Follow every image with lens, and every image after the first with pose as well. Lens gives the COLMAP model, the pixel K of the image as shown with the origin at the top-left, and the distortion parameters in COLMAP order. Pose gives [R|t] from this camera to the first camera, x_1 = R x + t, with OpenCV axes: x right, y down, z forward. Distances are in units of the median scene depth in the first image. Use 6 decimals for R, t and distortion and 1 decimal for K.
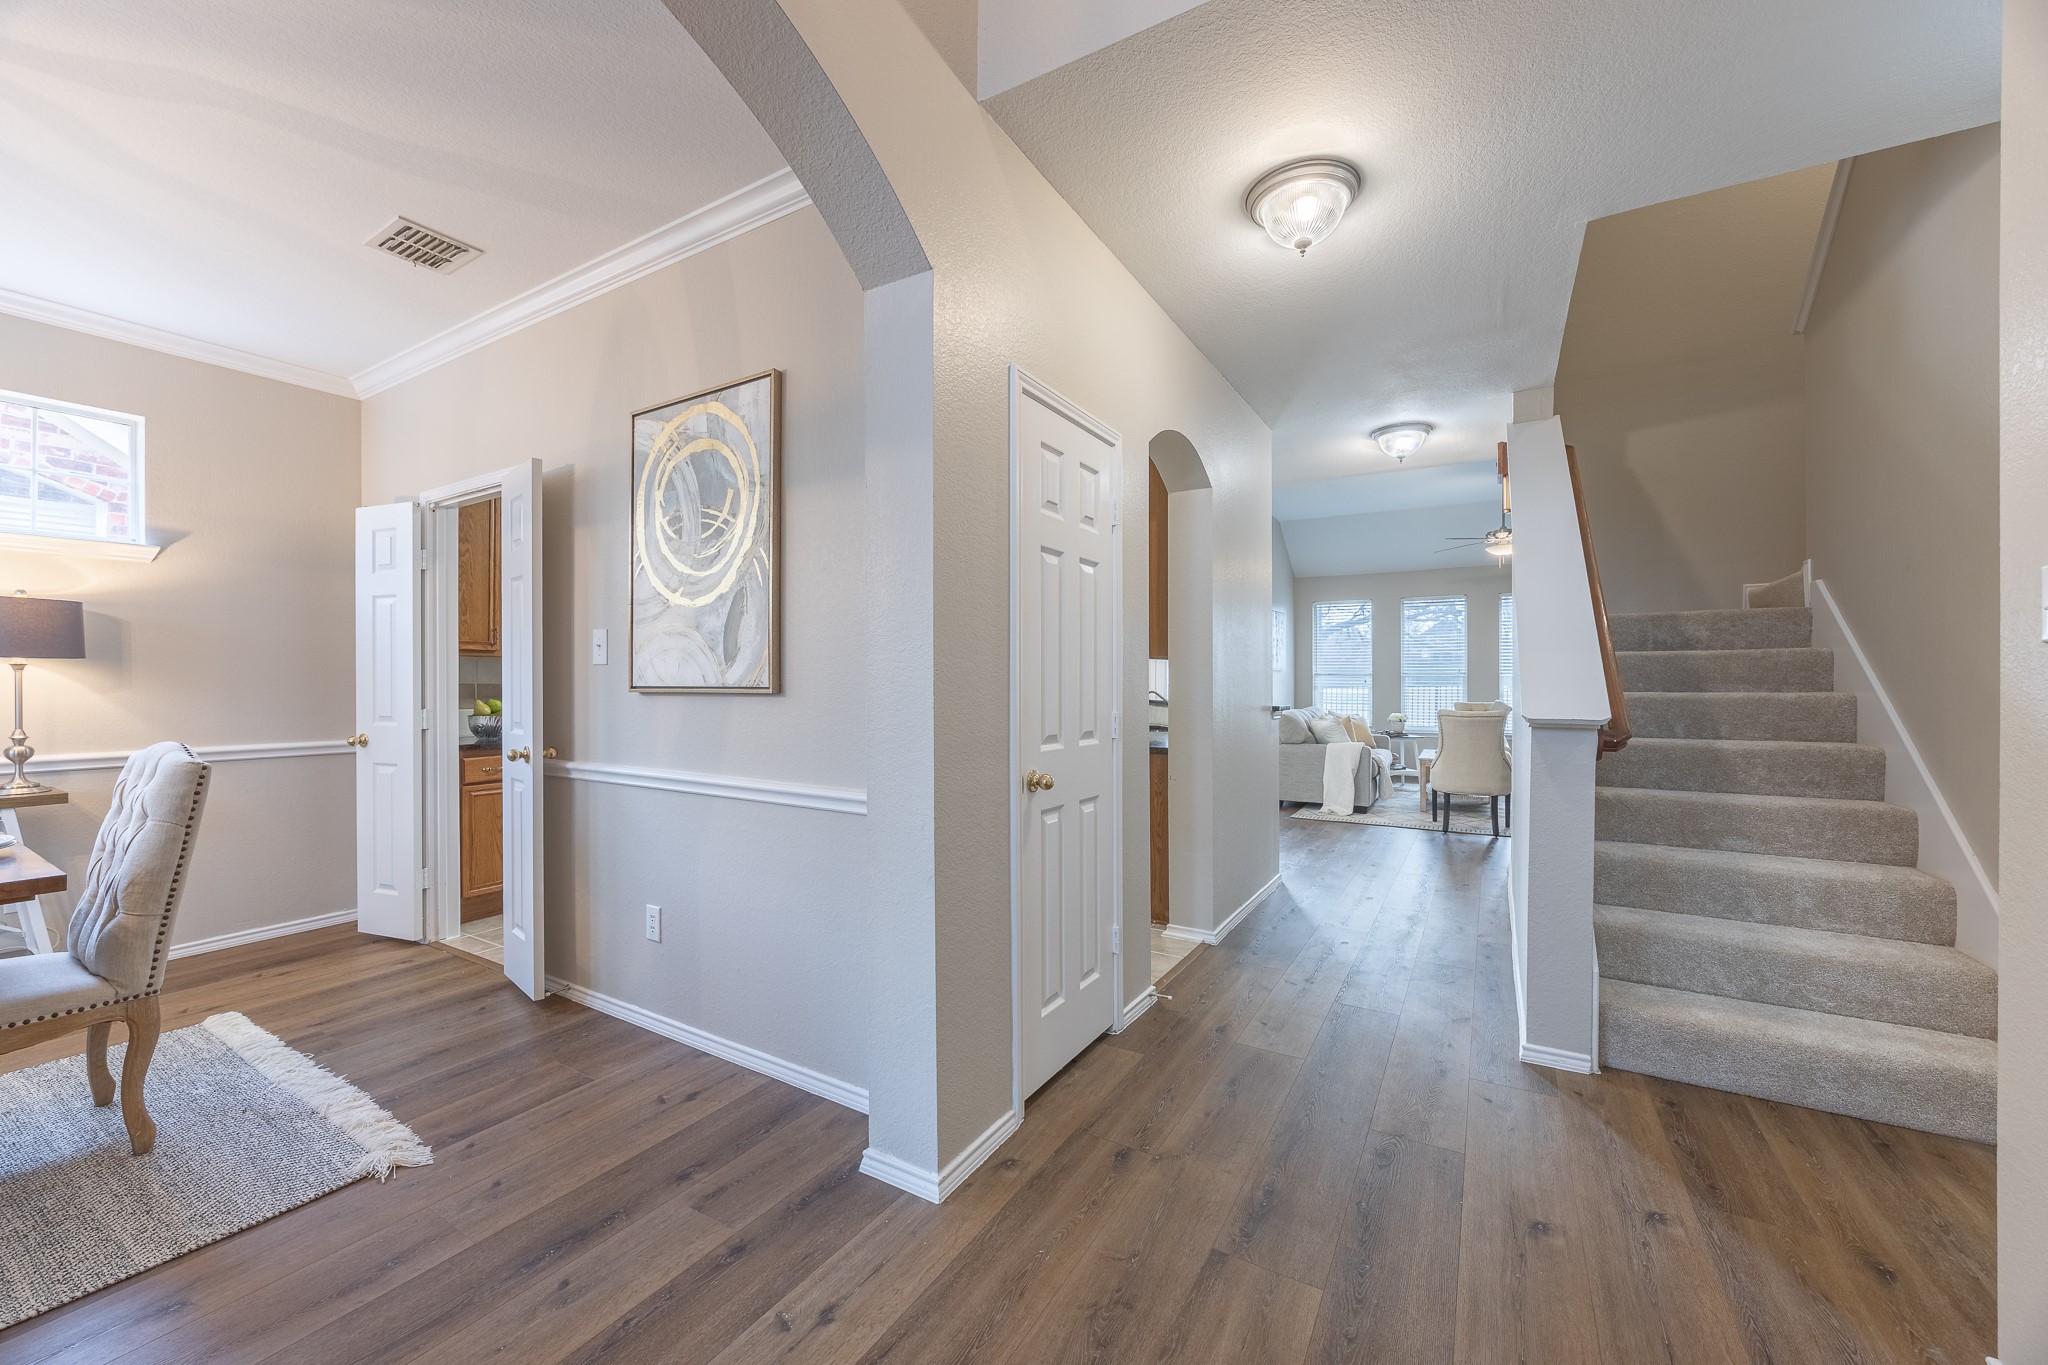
lens RADIAL K [[782.8, 0, 1010.6], [0, 782.8, 683.4], [0, 0, 1]] dist [-0.003875, 0.000496]
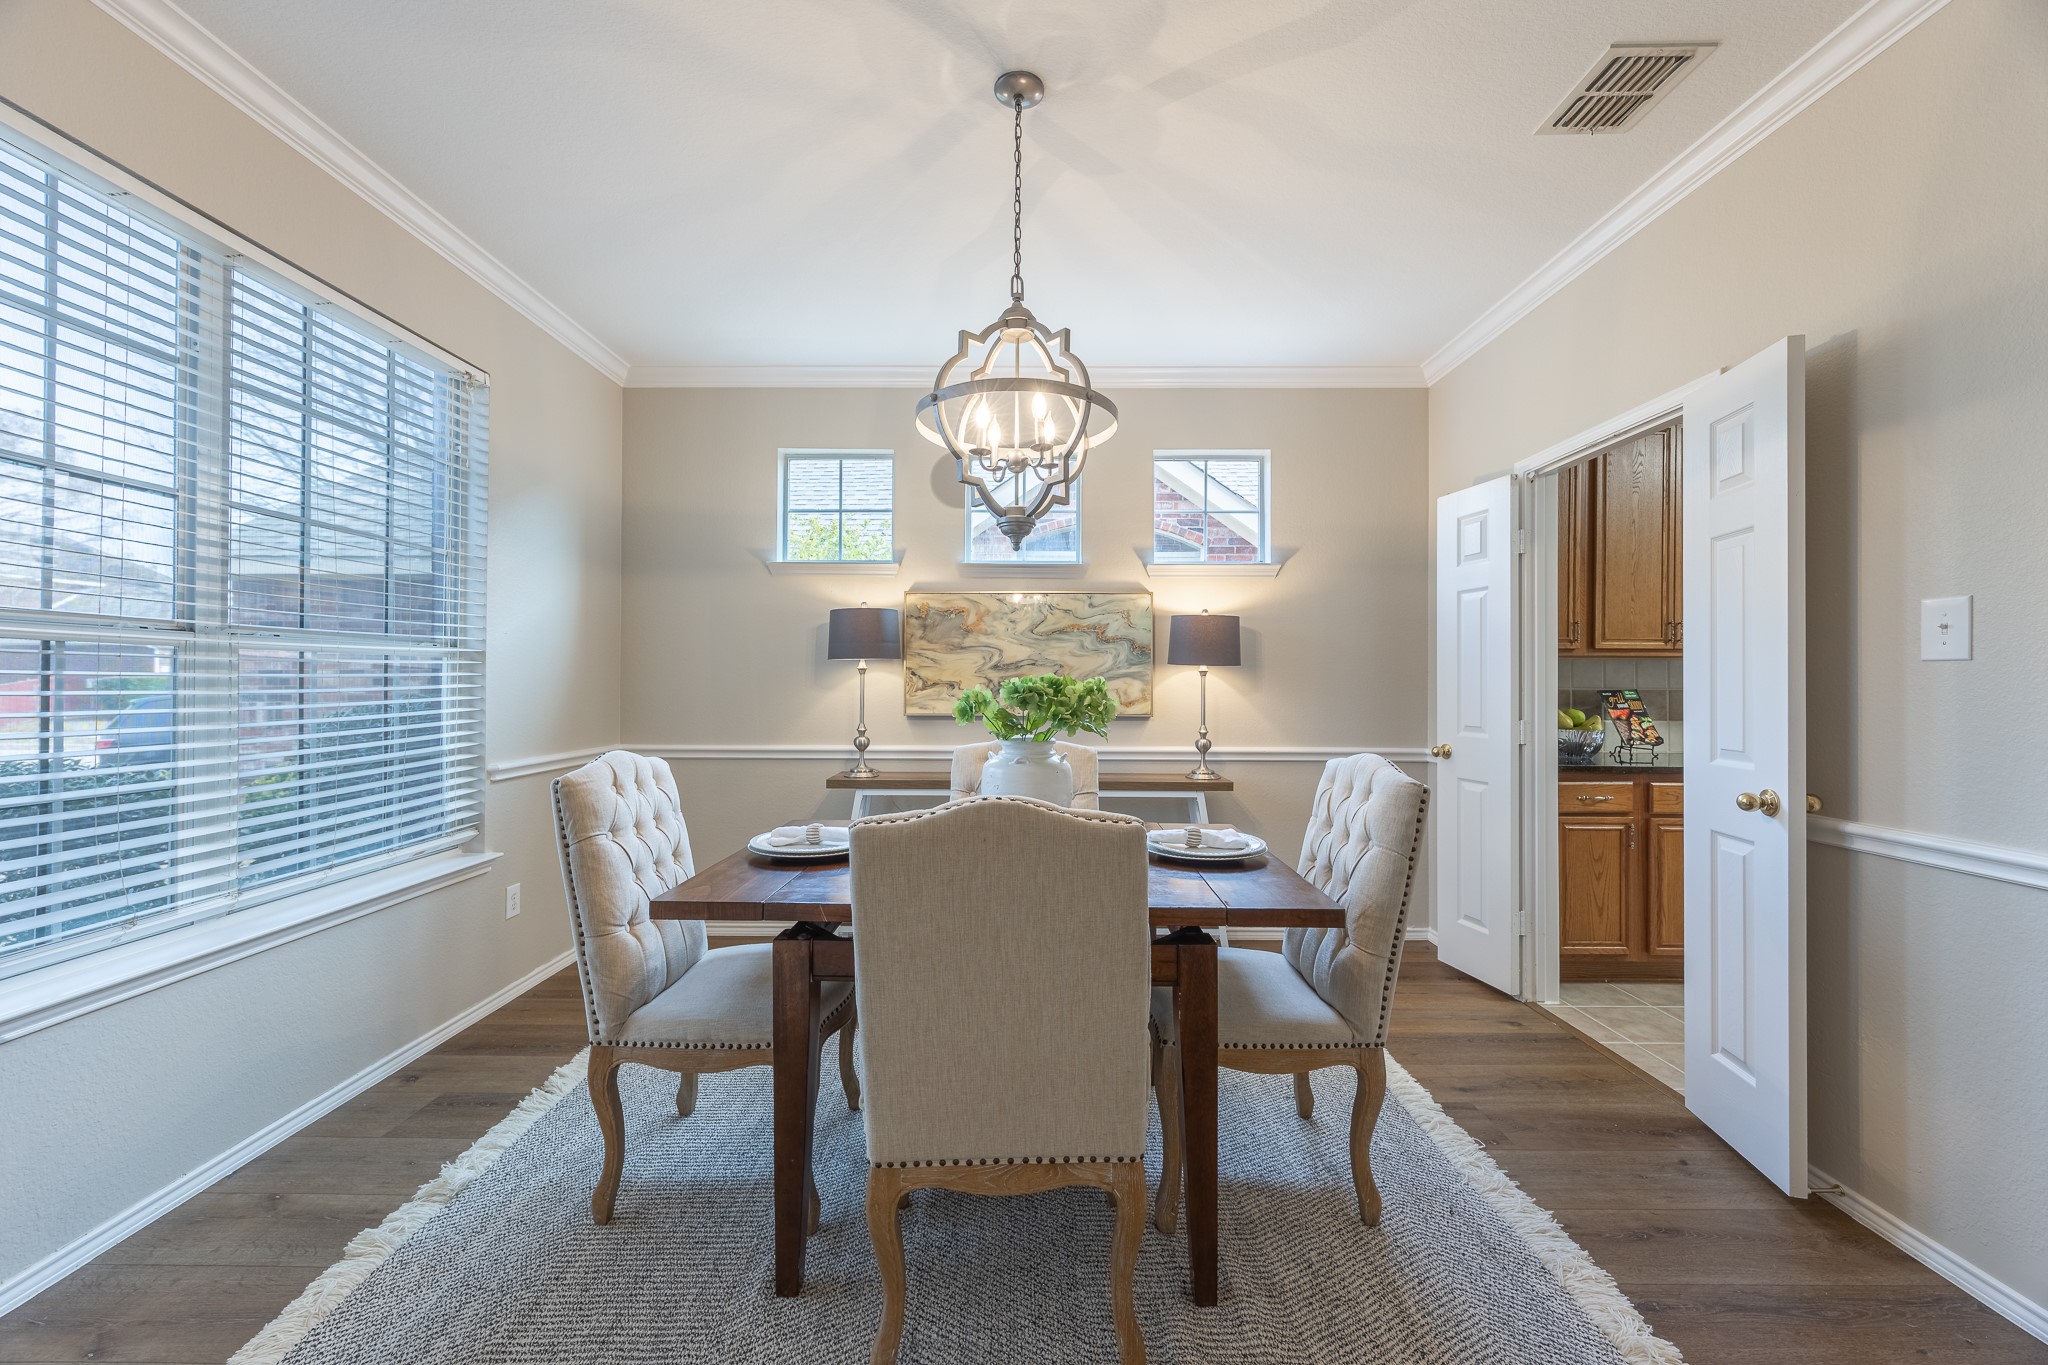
lens RADIAL K [[782.8, 0, 1020.3], [0, 782.8, 680.9], [0, 0, 1]] dist [-0.003875, 0.000496]
pose [[0.507422, -0.000537, -0.861697, -0.368379], [-0.005986, 0.999973, -0.004148, -0.002758], [0.861677, 0.007263, 0.507405, 0.137858]]
